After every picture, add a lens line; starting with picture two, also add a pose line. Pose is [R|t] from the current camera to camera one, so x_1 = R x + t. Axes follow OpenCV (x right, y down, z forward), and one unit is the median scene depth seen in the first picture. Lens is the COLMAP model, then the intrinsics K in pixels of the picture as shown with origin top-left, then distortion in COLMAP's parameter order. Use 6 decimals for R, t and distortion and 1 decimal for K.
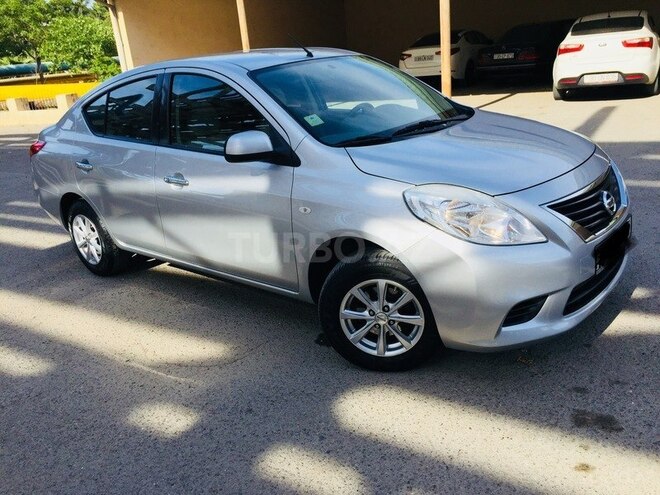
lens RADIAL K [[565.2, 0, 330.0], [0, 565.2, 247.5], [0, 0, 1]] dist [0.070790, -0.118212]
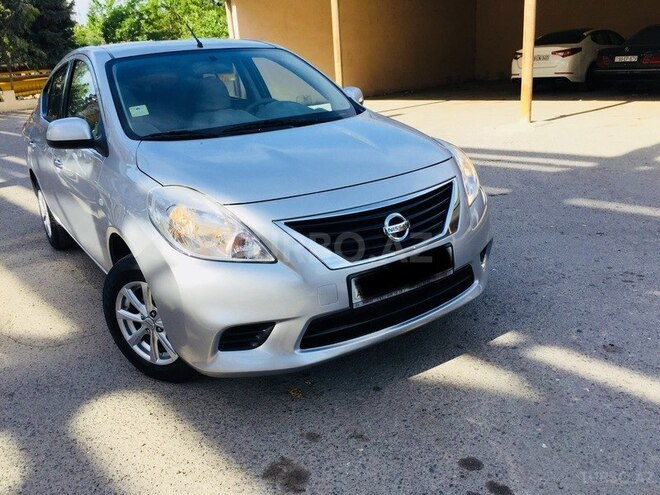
lens RADIAL K [[565.2, 0, 330.0], [0, 565.2, 247.5], [0, 0, 1]] dist [0.070790, -0.118212]
pose [[0.962668, 0.112783, -0.246070, 0.569501], [-0.111436, 0.993581, 0.019441, -0.049877], [0.246683, 0.008706, 0.969057, 0.145654]]
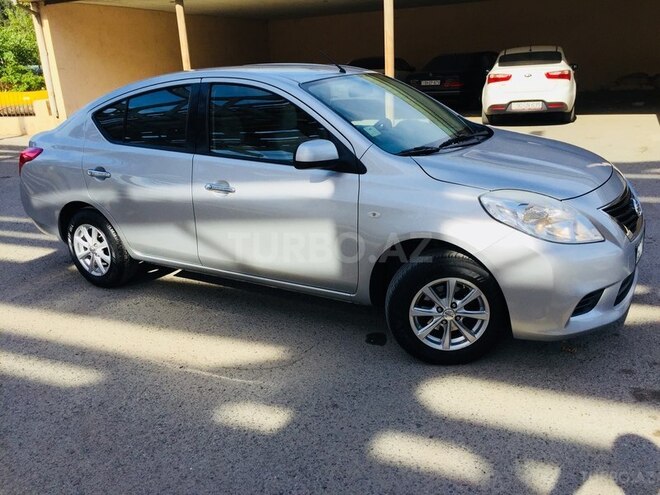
lens RADIAL K [[563.6, 0, 330.6], [0, 563.6, 246.4], [0, 0, 1]] dist [0.074825, -0.113853]
pose [[0.986225, -0.005676, 0.165314, -0.293503], [0.011614, 0.999321, -0.034974, 0.029311], [-0.165003, 0.036412, 0.985621, -0.028483]]
